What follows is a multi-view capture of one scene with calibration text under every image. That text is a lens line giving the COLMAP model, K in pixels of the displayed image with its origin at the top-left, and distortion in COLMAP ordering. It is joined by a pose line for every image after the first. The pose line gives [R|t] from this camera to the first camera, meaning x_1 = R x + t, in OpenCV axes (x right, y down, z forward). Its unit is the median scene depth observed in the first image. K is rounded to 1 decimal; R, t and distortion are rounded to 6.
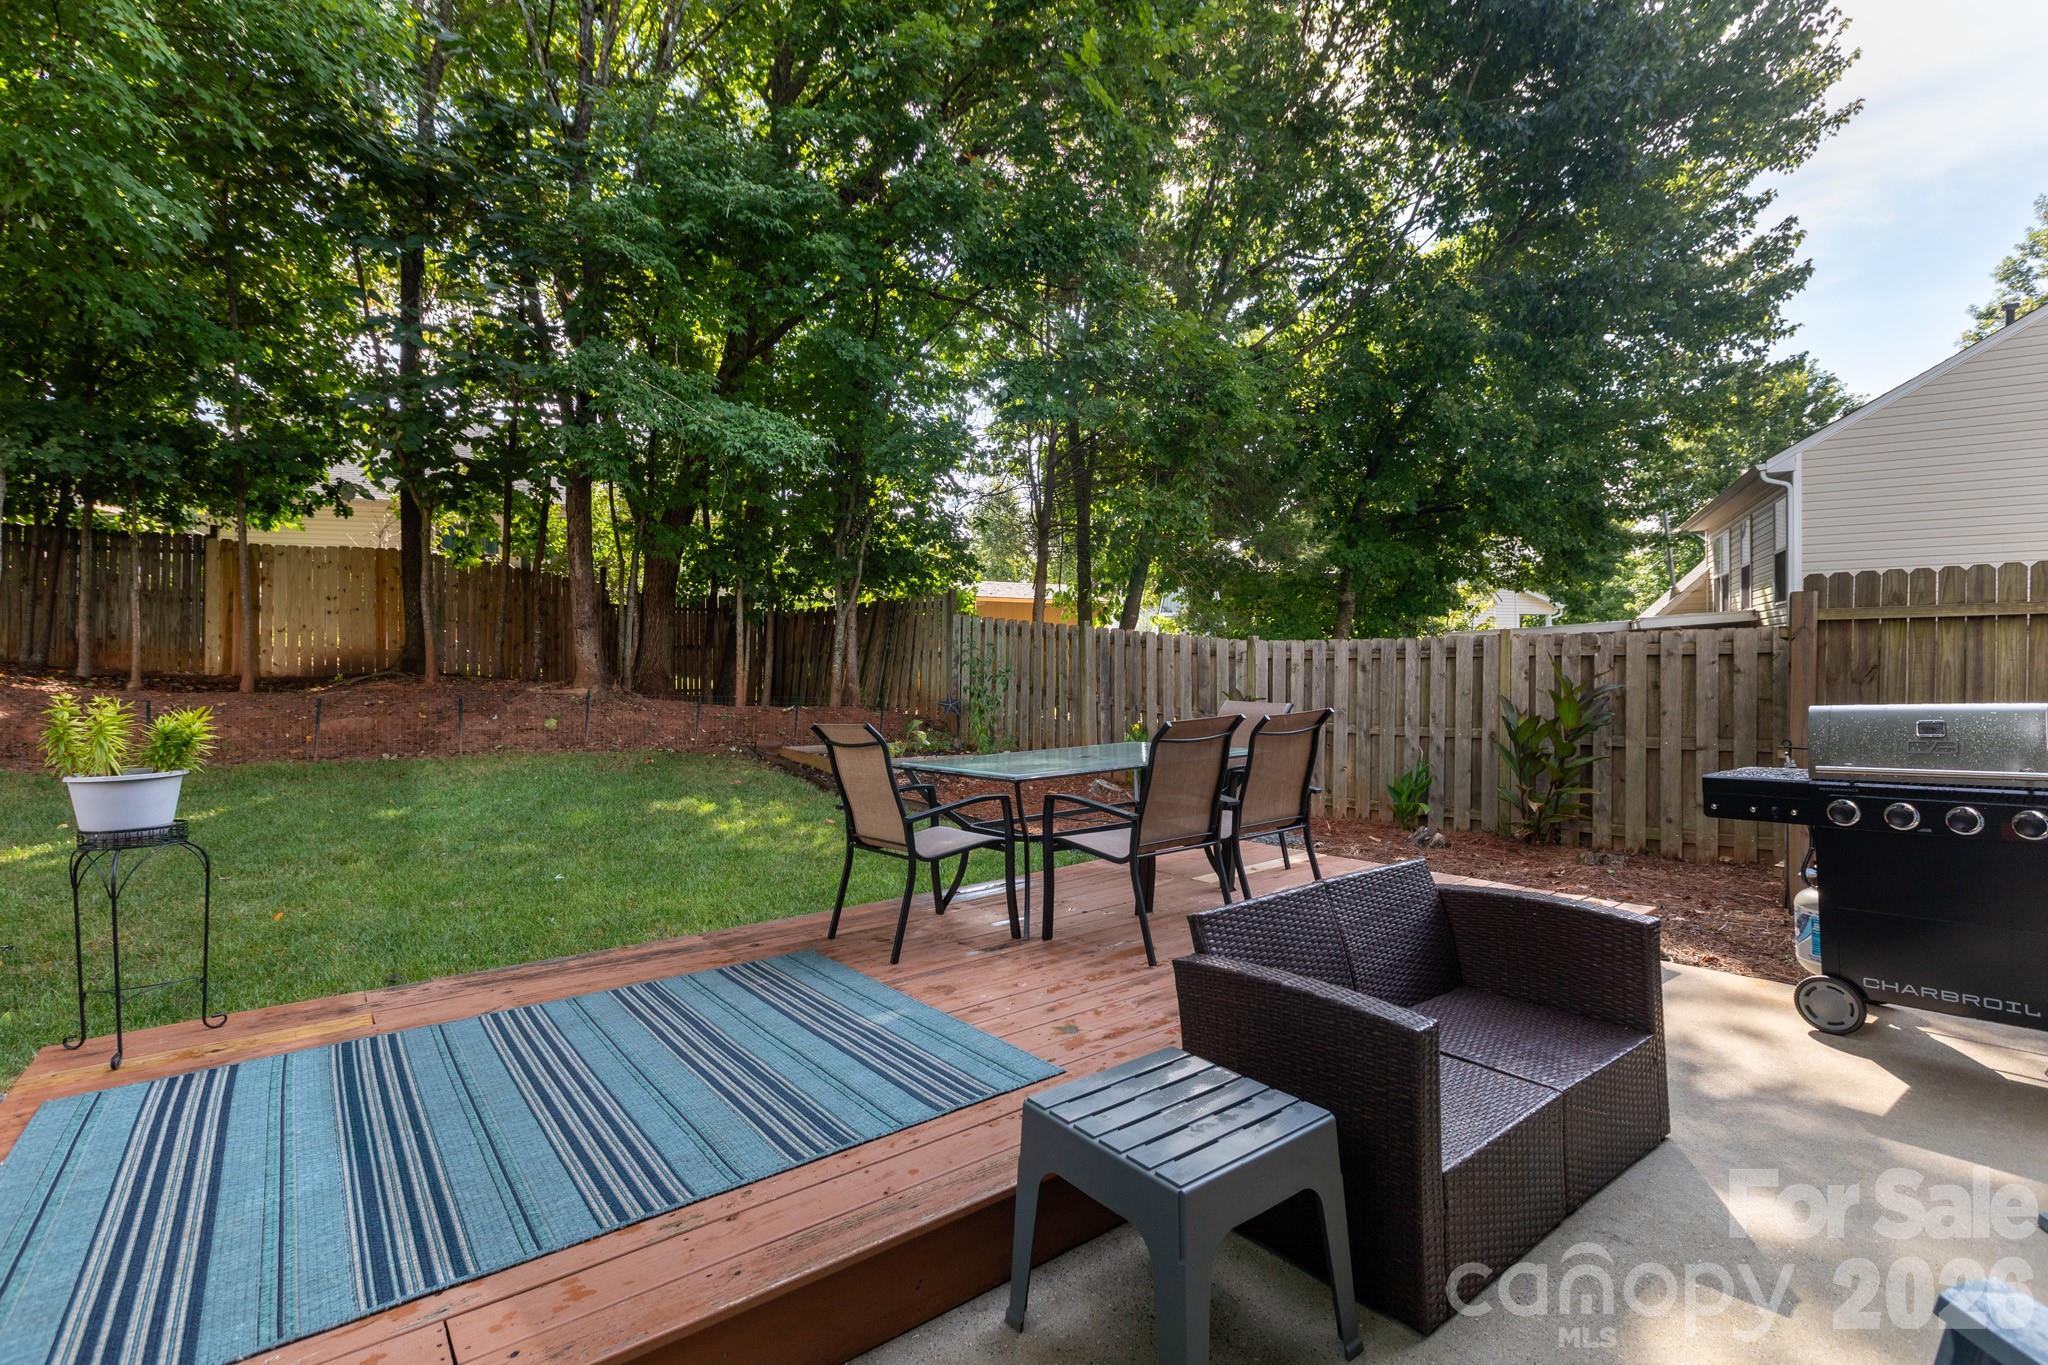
lens RADIAL K [[922.4, 0, 1010.2], [0, 922.4, 679.5], [0, 0, 1]] dist [-0.000758, -0.000074]
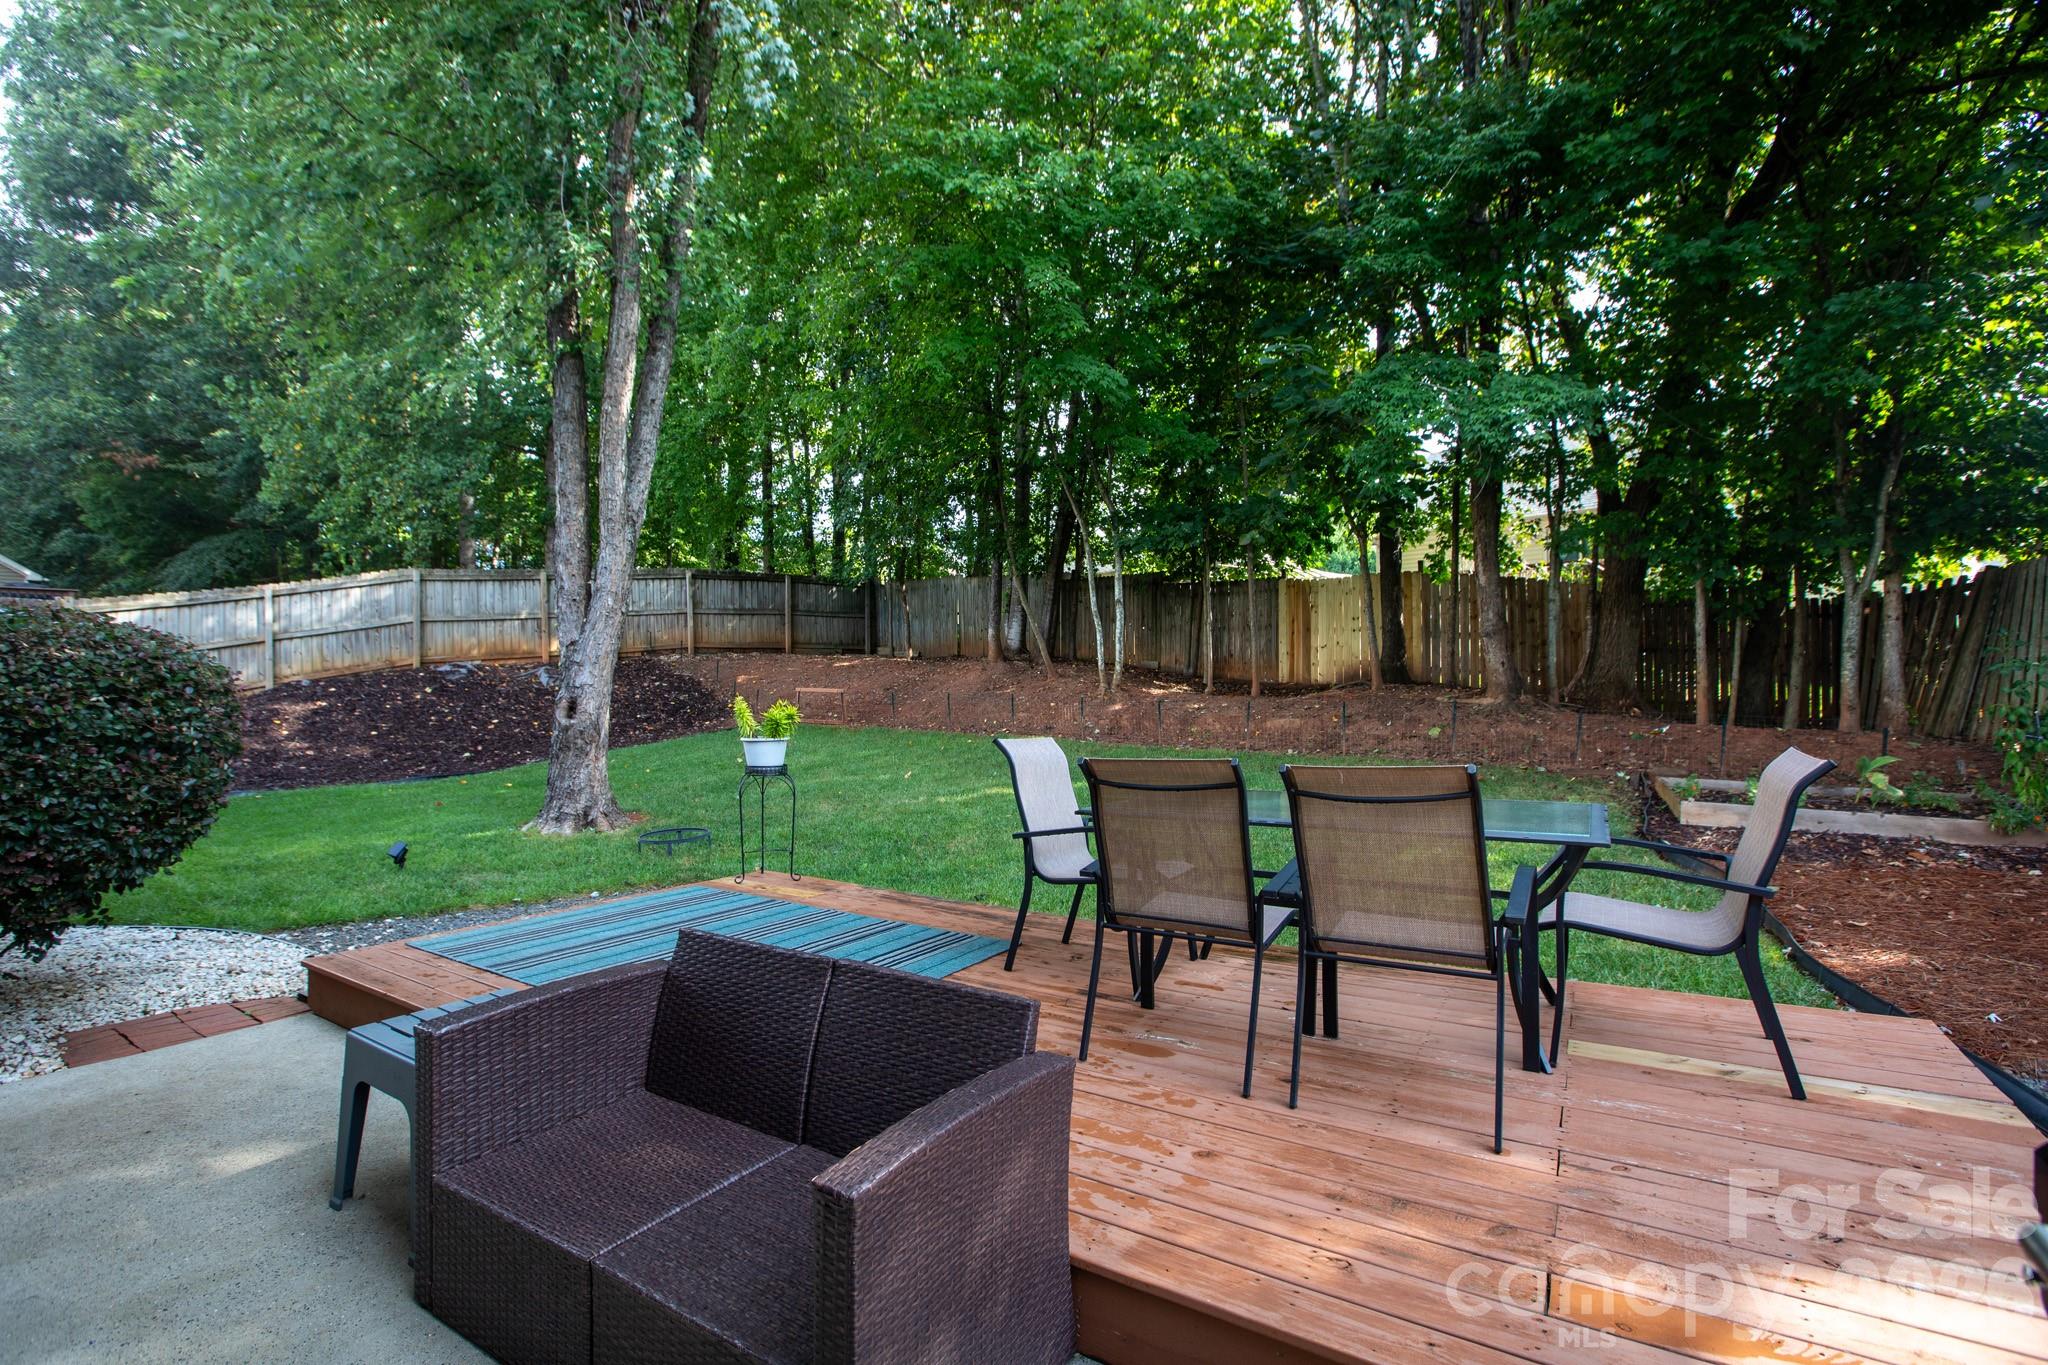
lens RADIAL K [[927.1, 0, 1024.0], [0, 927.1, 682.5], [0, 0, 1]] dist [-0.041003, -0.000031]
pose [[0.362165, 0.005270, -0.932099, 0.441452], [-0.006787, 0.999972, 0.003017, -0.010810], [0.932089, 0.005233, 0.362191, 0.330349]]
